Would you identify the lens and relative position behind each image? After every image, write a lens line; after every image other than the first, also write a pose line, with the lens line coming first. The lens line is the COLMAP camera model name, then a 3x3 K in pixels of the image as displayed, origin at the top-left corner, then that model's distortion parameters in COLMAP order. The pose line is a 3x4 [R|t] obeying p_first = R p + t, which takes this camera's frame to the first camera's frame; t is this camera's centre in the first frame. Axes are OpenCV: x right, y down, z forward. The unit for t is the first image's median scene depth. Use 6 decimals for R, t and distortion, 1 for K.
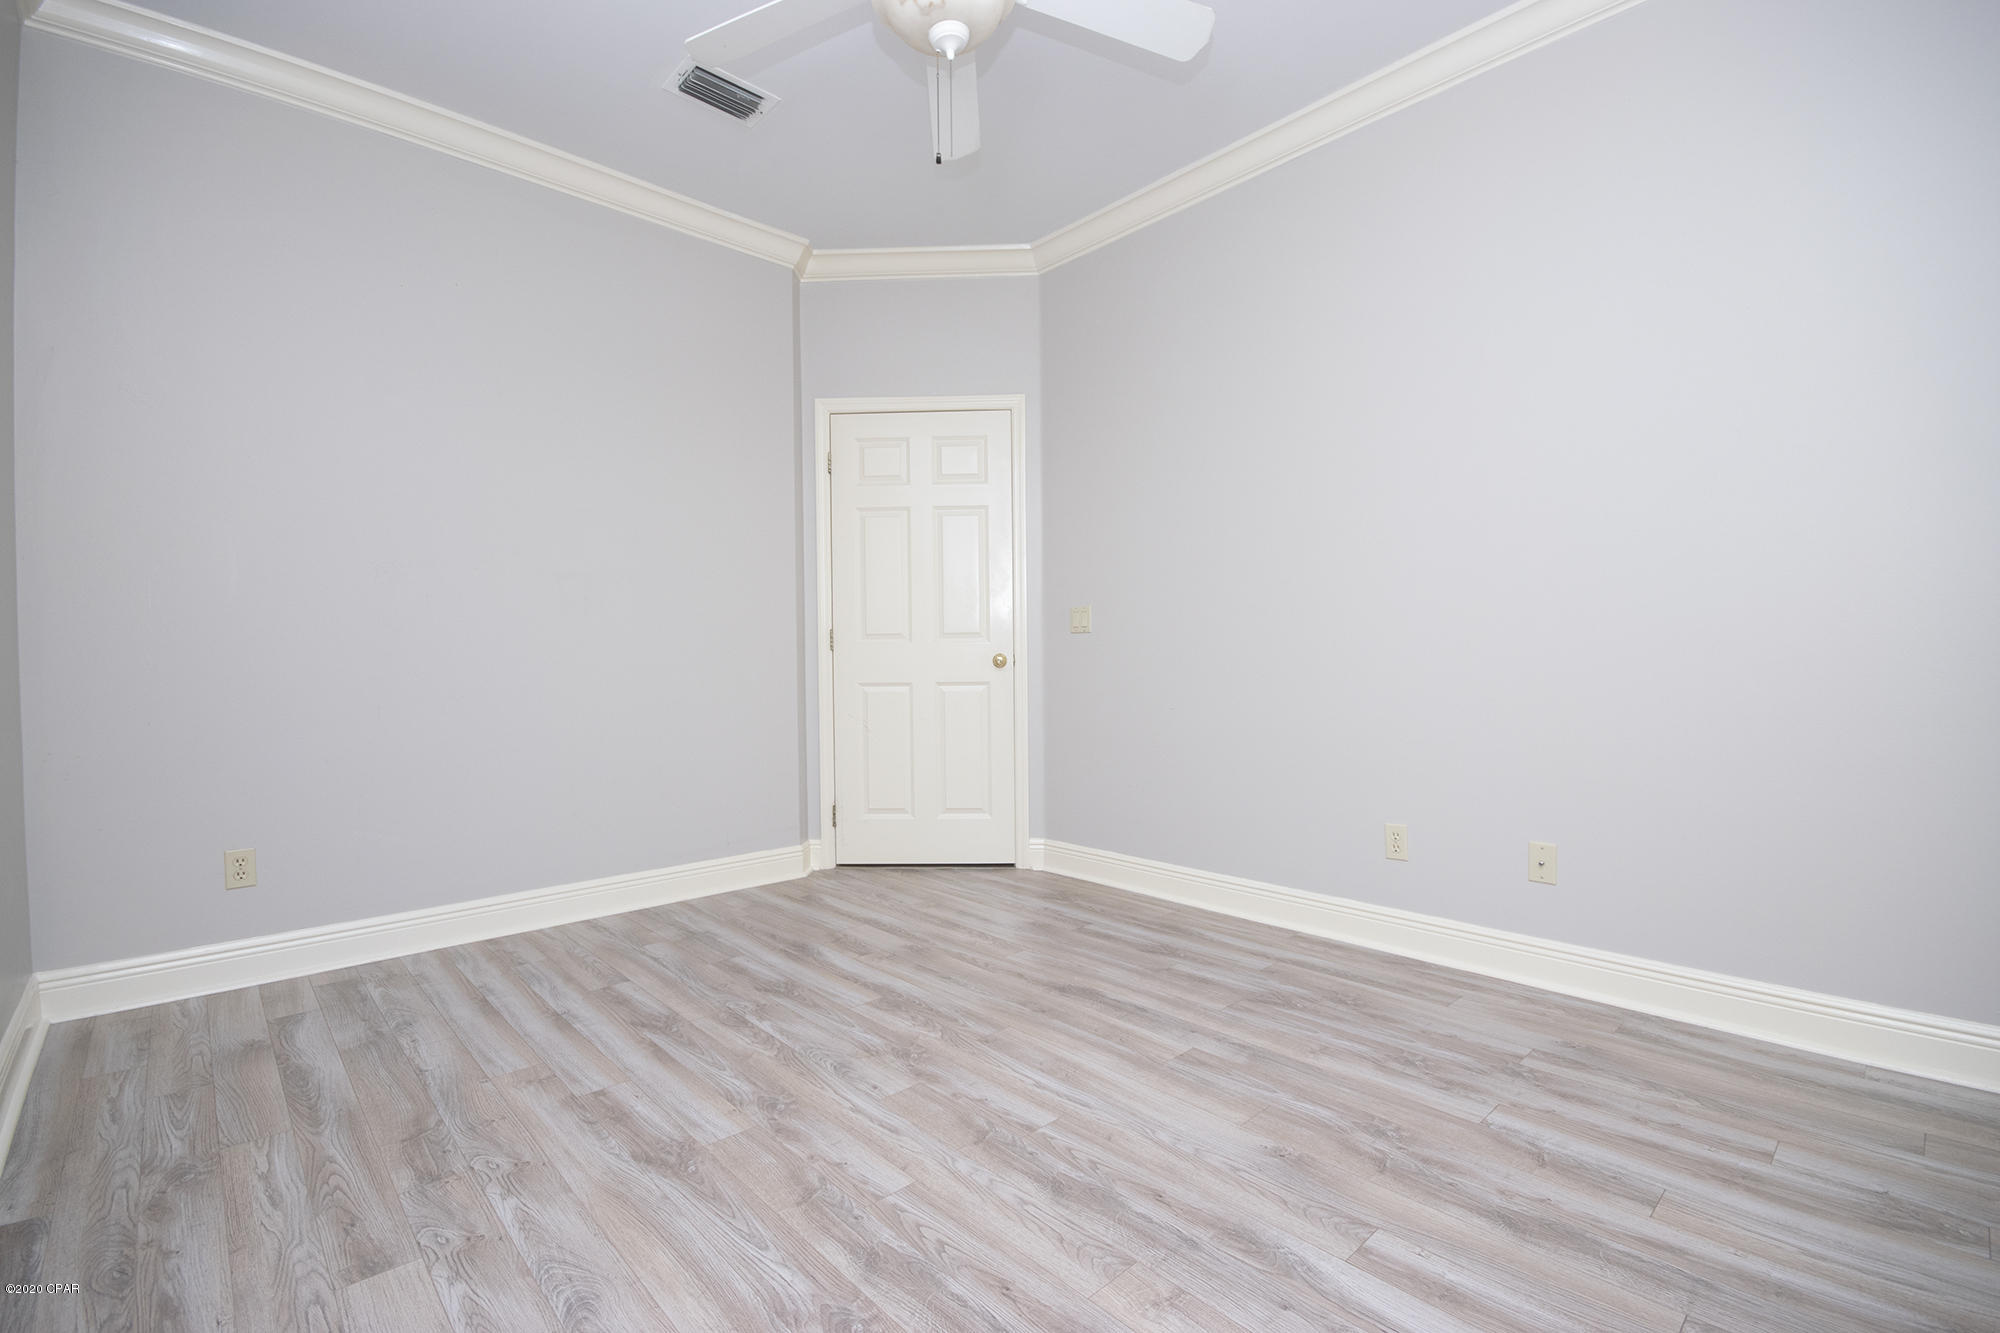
lens RADIAL K [[876.8, 0, 992.6], [0, 876.8, 676.7], [0, 0, 1]] dist [0.010793, -0.016972]
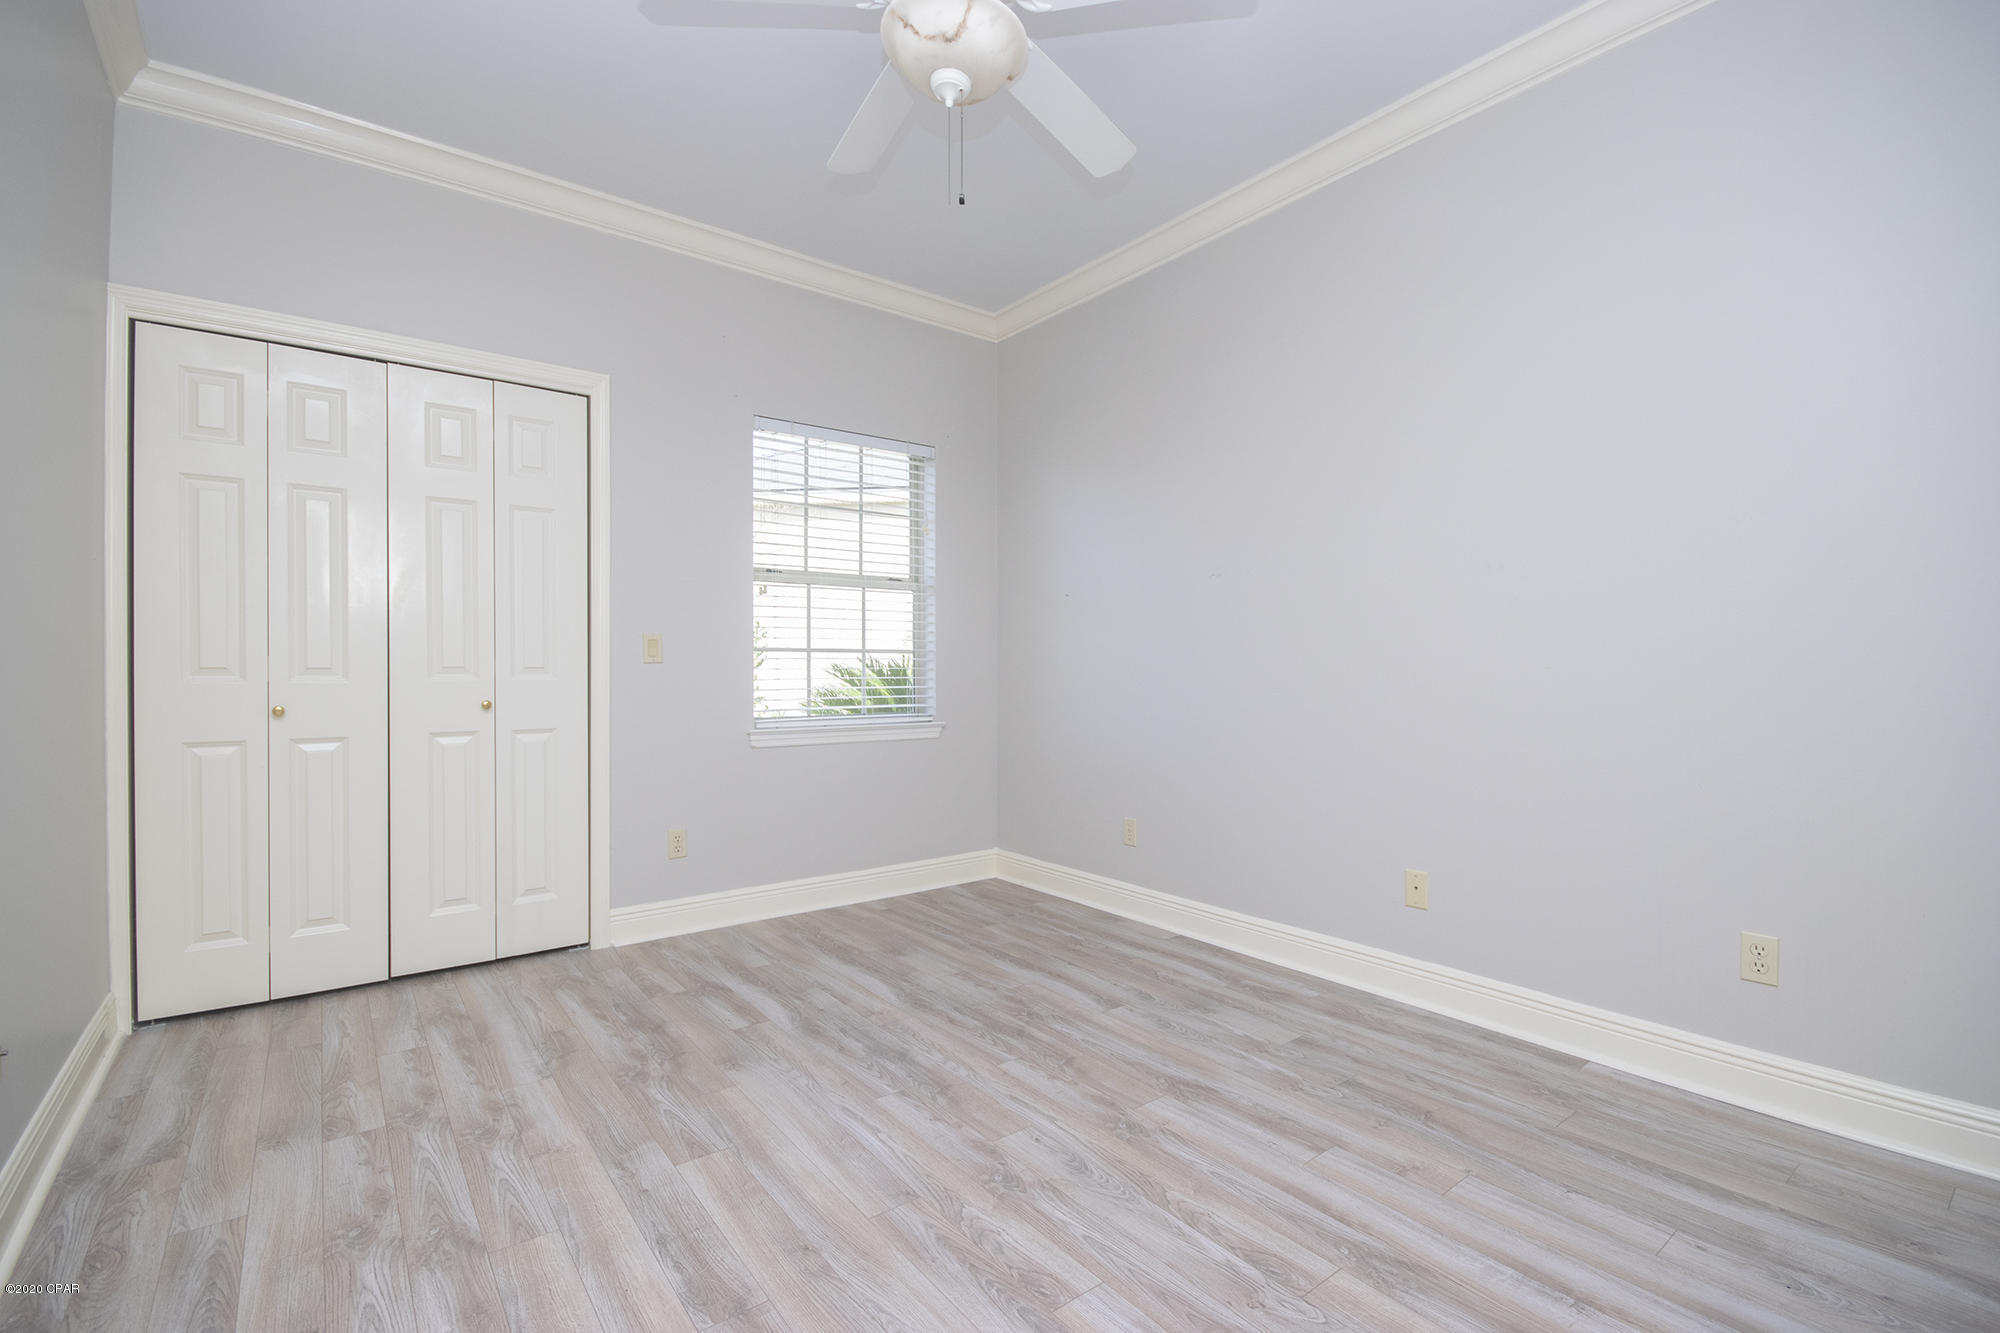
lens RADIAL K [[876.8, 0, 992.6], [0, 876.8, 676.7], [0, 0, 1]] dist [0.010793, -0.016972]
pose [[-0.995629, 0.010194, 0.092838, -0.186414], [0.012404, 0.999653, 0.023260, -0.082365], [-0.092569, 0.024310, -0.995409, 2.040410]]
